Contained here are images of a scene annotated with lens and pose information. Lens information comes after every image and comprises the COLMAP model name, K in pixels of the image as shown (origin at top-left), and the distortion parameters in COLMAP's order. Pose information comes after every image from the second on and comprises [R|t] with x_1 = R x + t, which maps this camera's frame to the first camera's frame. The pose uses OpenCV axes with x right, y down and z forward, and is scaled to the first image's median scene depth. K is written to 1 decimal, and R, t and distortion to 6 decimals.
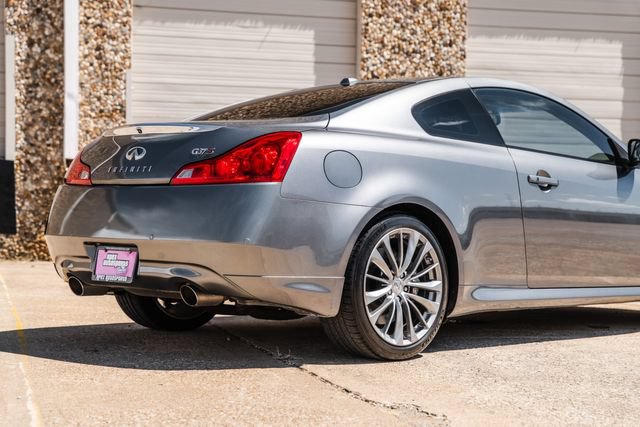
lens RADIAL K [[1254.6, 0, 322.4], [0, 1254.6, 224.7], [0, 0, 1]] dist [0.323777, 0.166141]
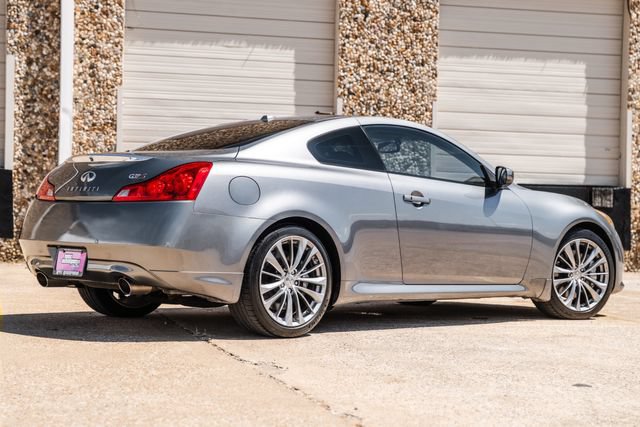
lens RADIAL K [[1341.7, 0, 331.4], [0, 1341.7, 211.5], [0, 0, 1]] dist [0.313124, 0.416664]
pose [[0.999810, 0.008559, -0.017540, 0.124707], [-0.008804, 0.999865, -0.013908, -0.003593], [0.017418, 0.014060, 0.999749, -0.379217]]
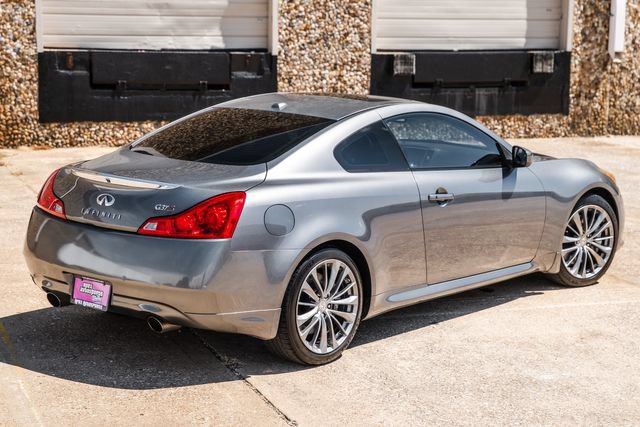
lens RADIAL K [[1373.0, 0, 330.5], [0, 1373.0, 215.6], [0, 0, 1]] dist [0.322105, 0.461619]
pose [[0.996711, -0.009437, 0.080491, -0.039919], [-0.003600, 0.987063, 0.160294, -0.250973], [-0.080963, -0.160056, 0.983782, -0.313150]]
